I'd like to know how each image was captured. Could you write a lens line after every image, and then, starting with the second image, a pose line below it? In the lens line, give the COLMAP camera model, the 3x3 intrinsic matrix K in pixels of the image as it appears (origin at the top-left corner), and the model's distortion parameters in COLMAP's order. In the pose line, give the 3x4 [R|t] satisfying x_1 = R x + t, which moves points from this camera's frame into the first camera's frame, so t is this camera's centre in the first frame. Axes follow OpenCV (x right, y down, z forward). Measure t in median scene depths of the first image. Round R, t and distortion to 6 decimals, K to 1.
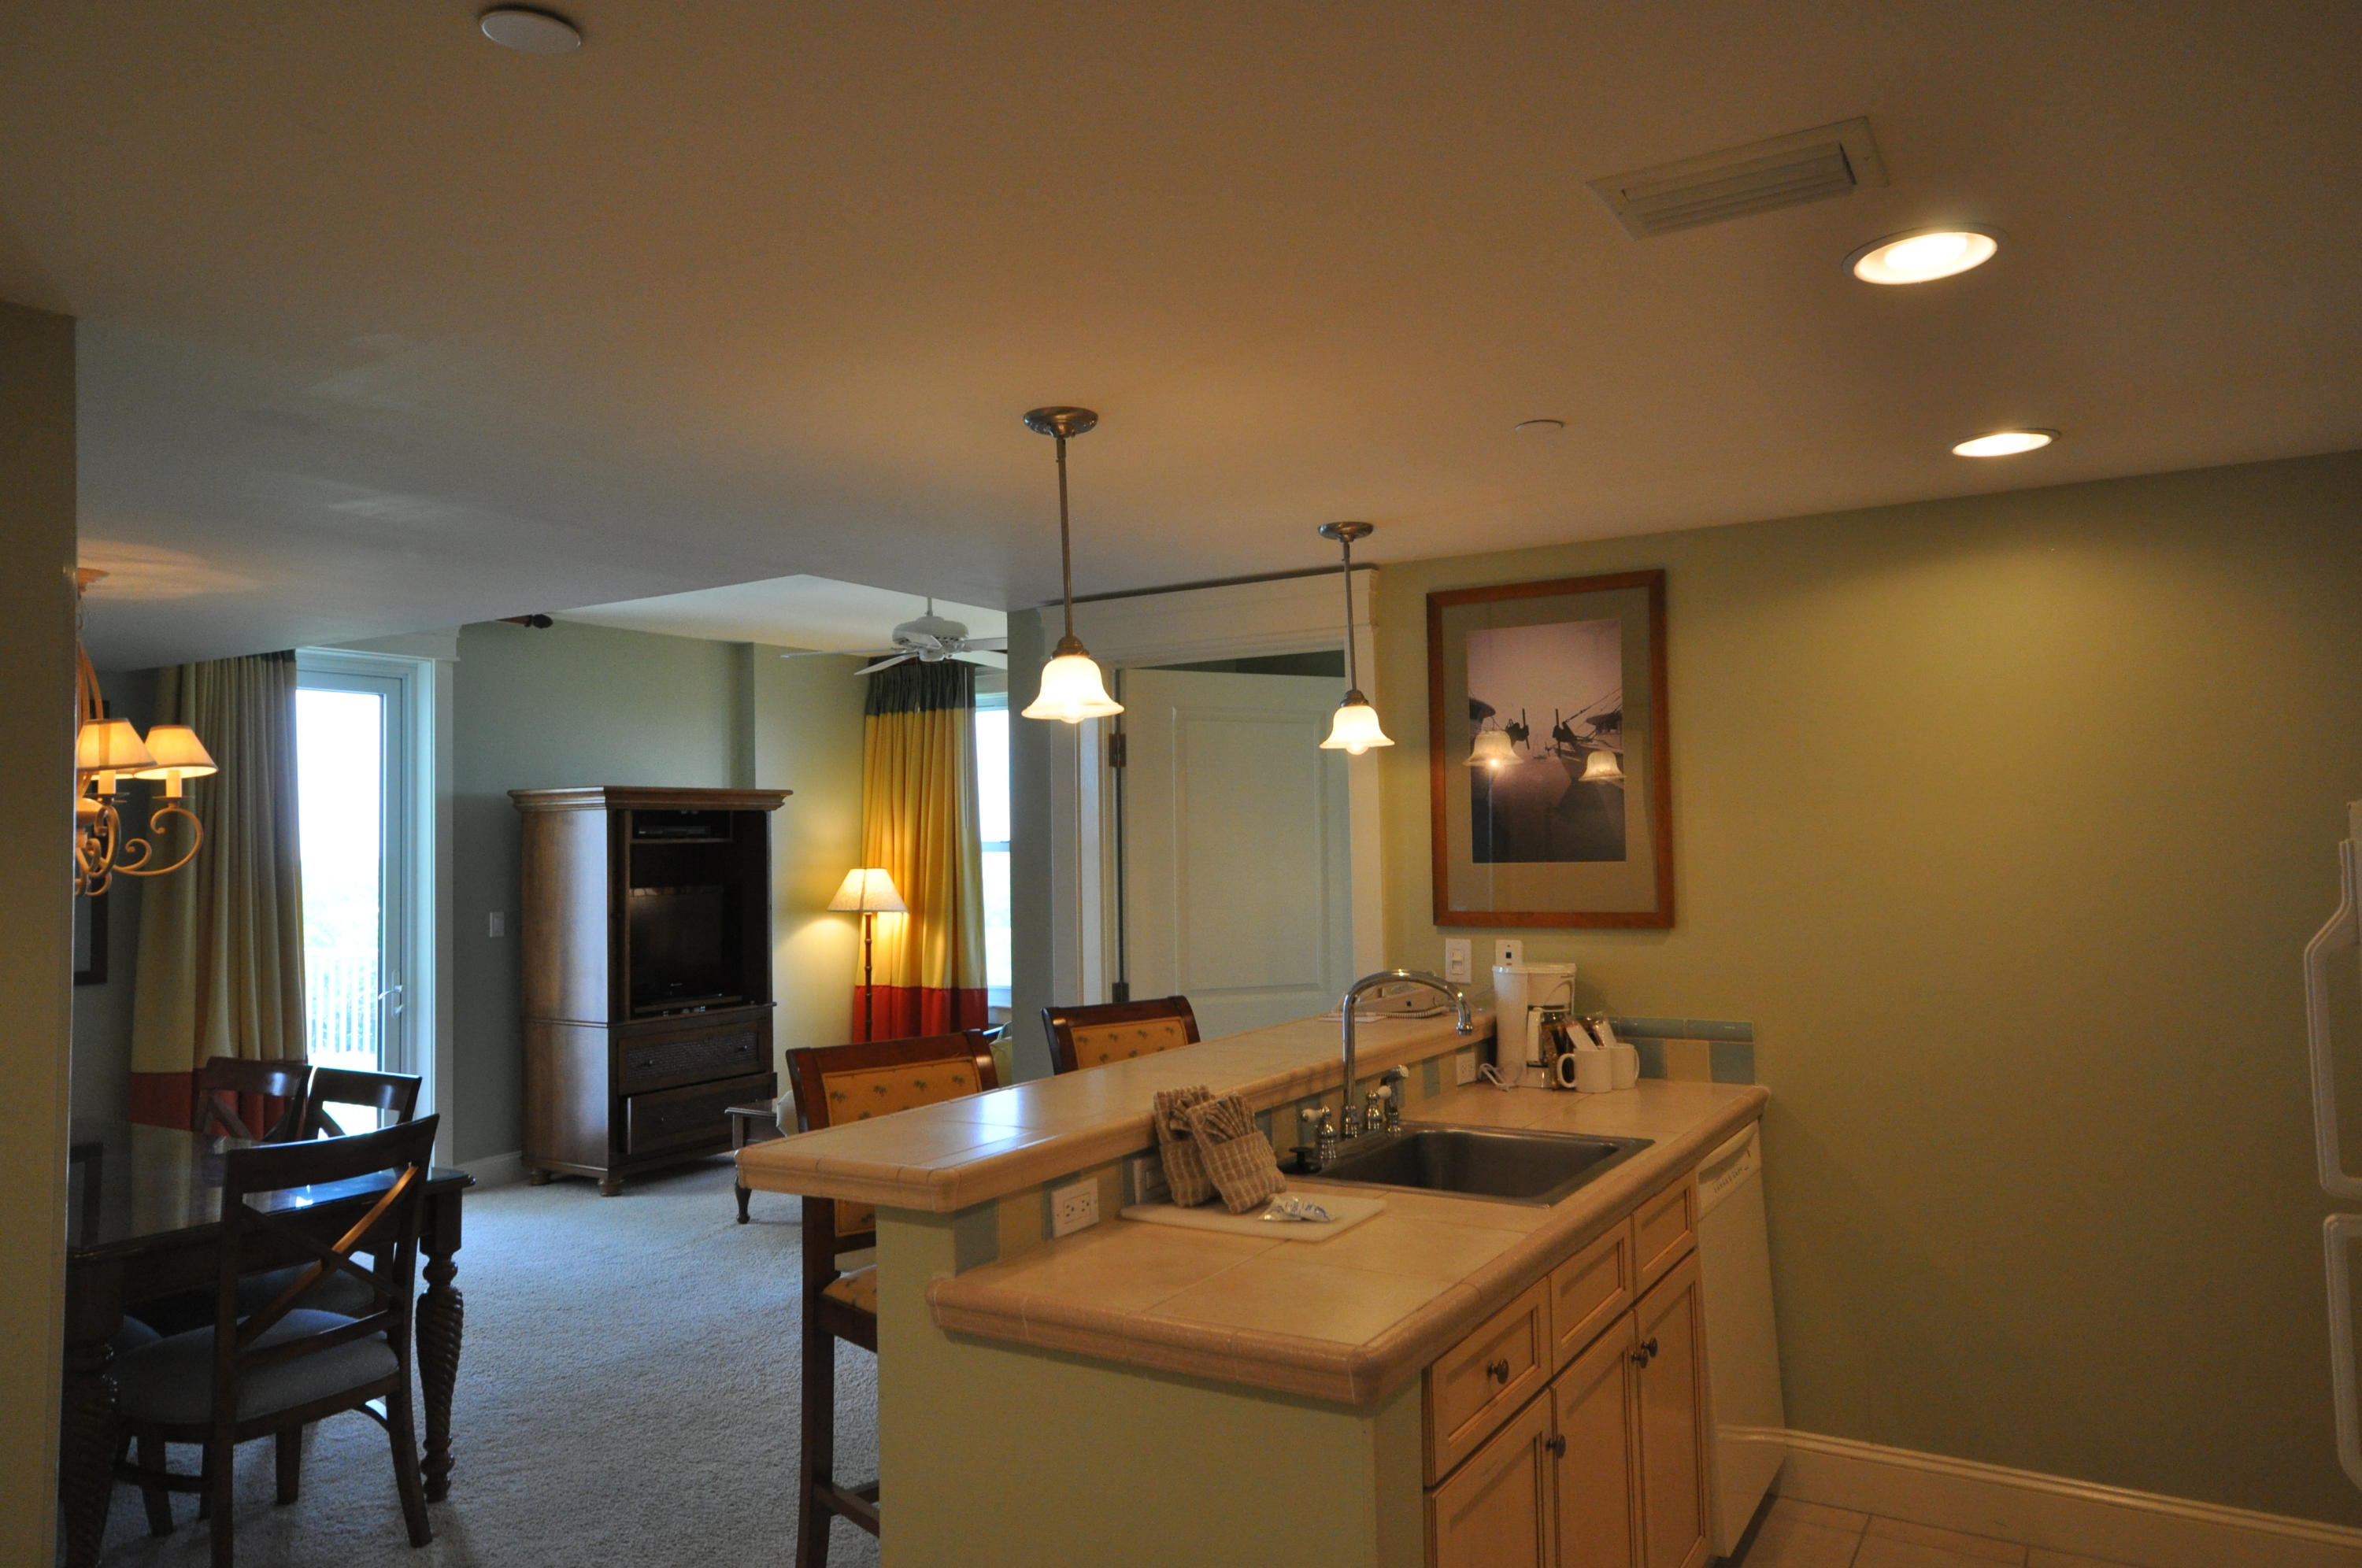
lens RADIAL K [[1603.7, 0, 1181.0], [0, 1603.7, 784.0], [0, 0, 1]] dist [0.003733, -0.000668]
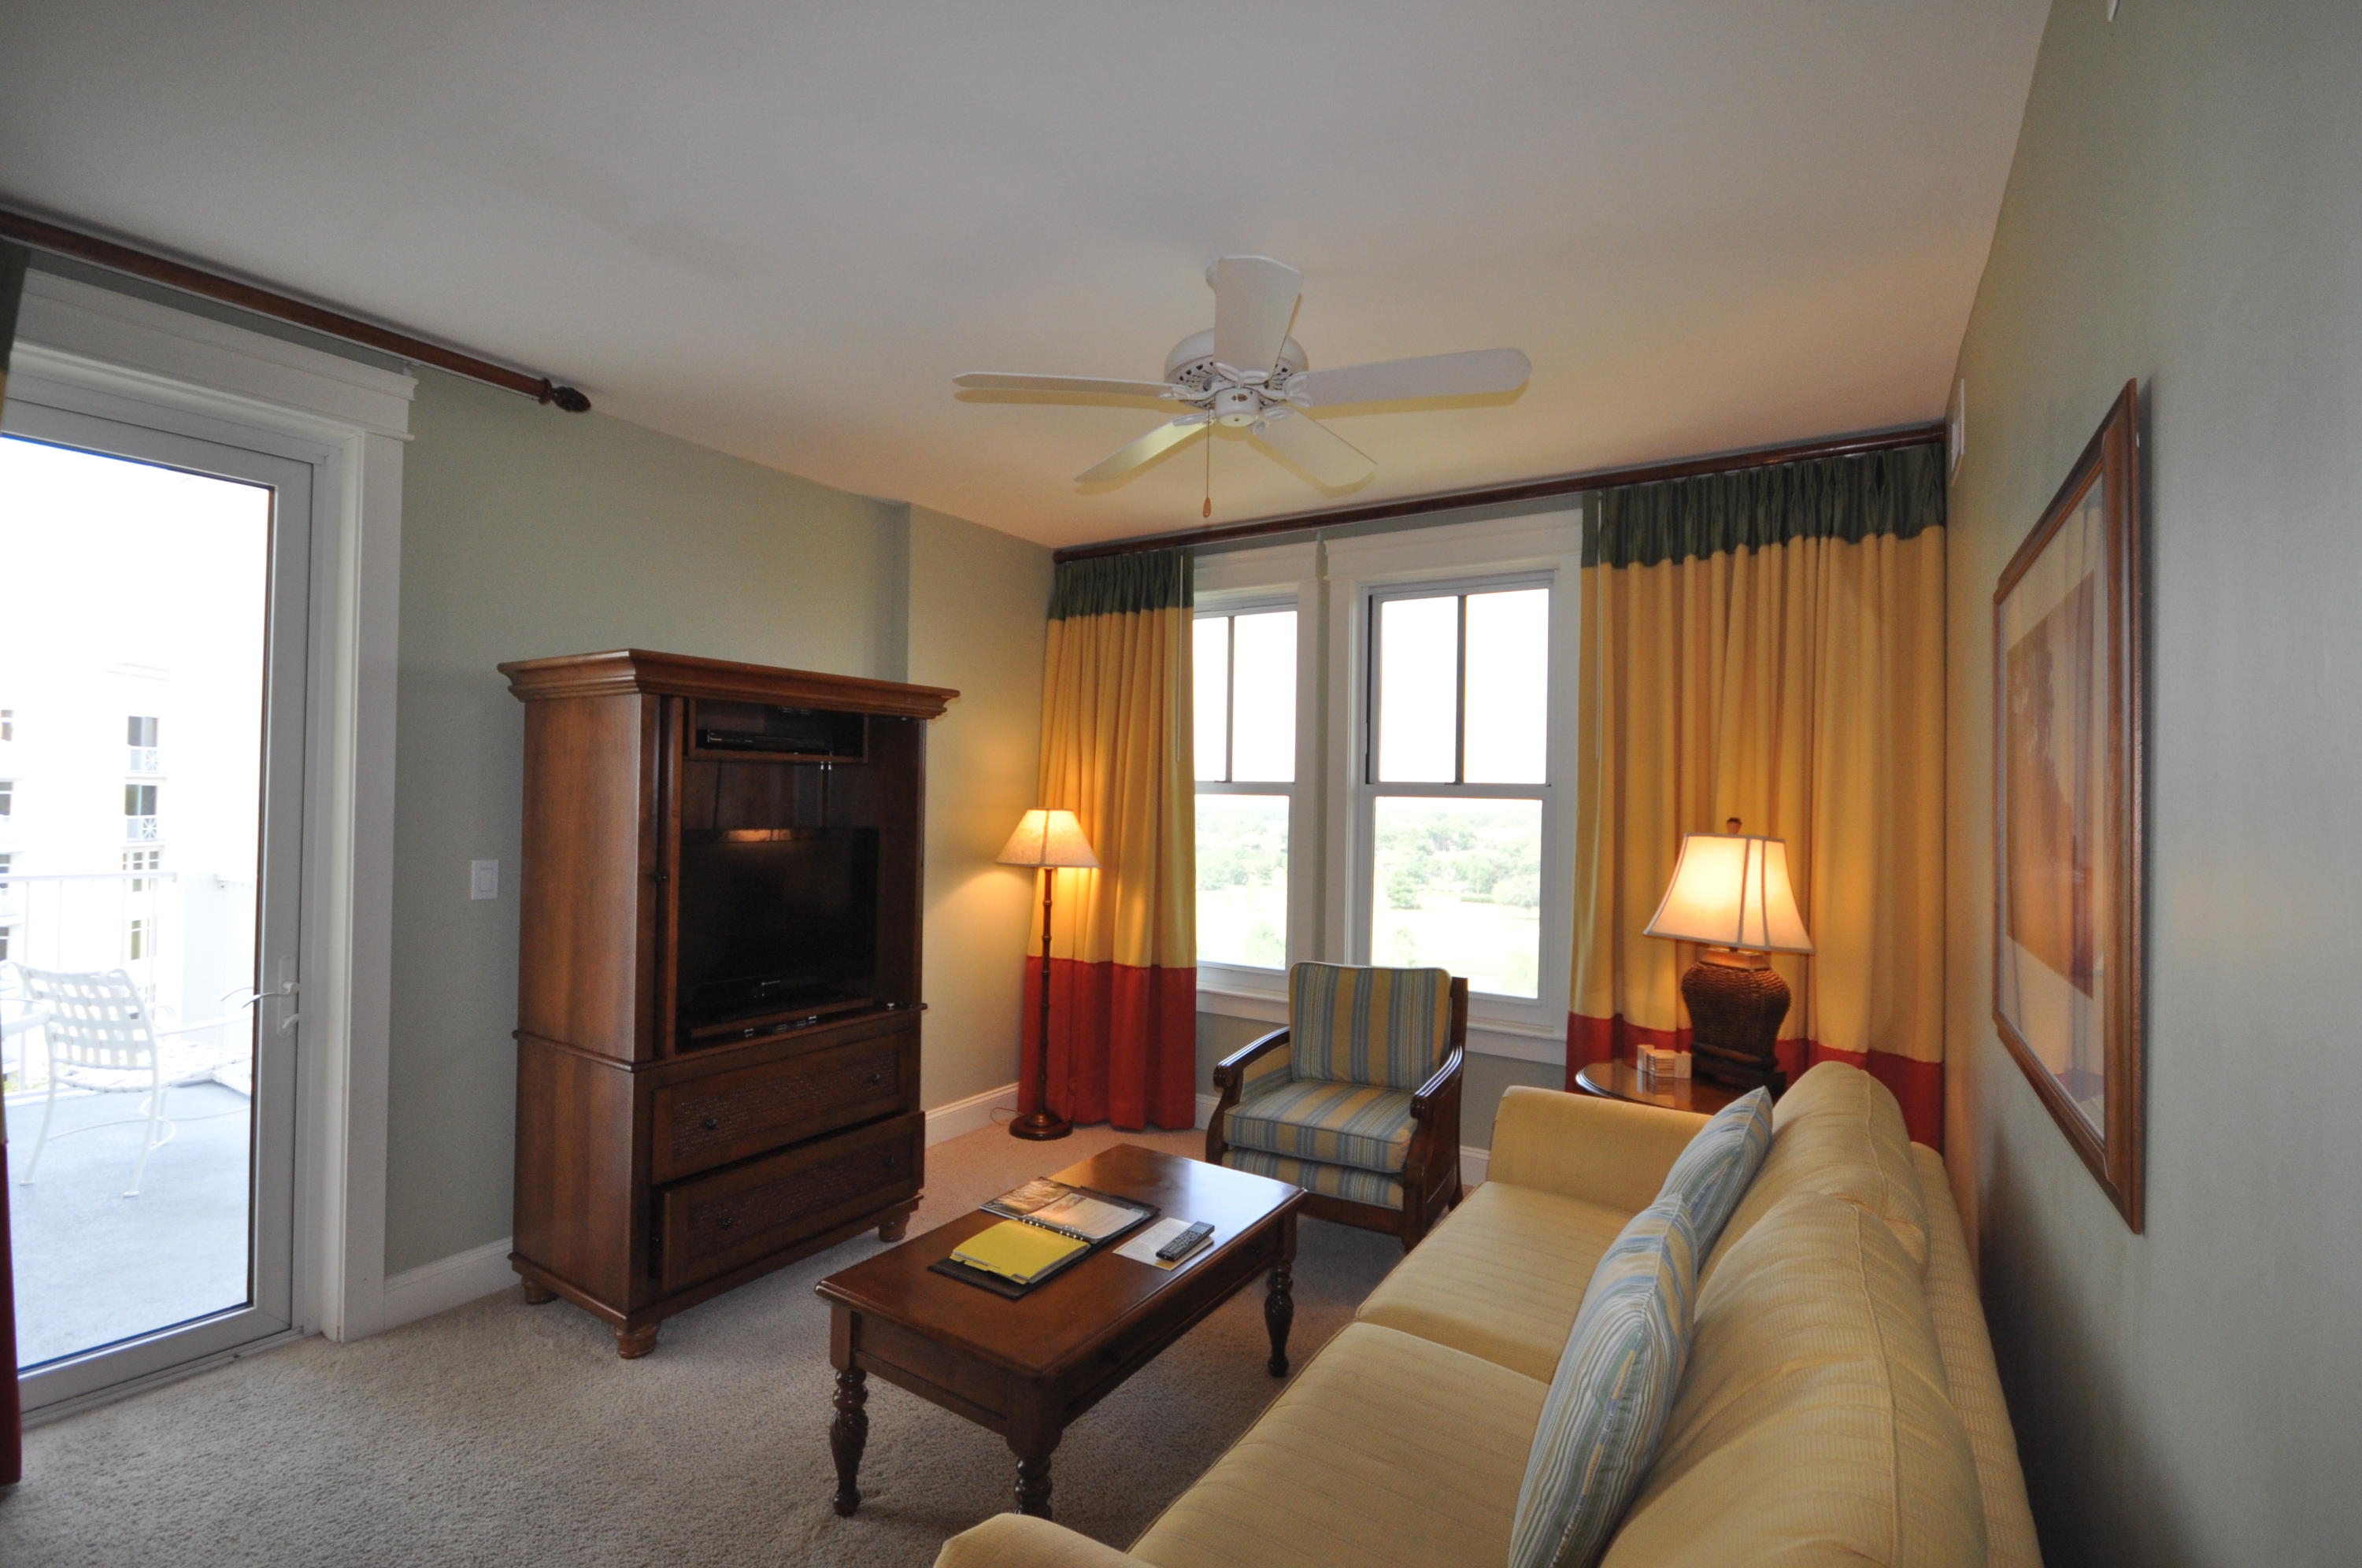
lens RADIAL K [[1038.4, 0, 1181.0], [0, 1038.4, 784.0], [0, 0, 1]] dist [0.015093, 0.000136]
pose [[0.999356, 0.033745, -0.012186, -0.135725], [-0.033428, 0.999120, 0.025314, 0.027487], [0.013030, -0.024890, 0.999605, 0.536473]]
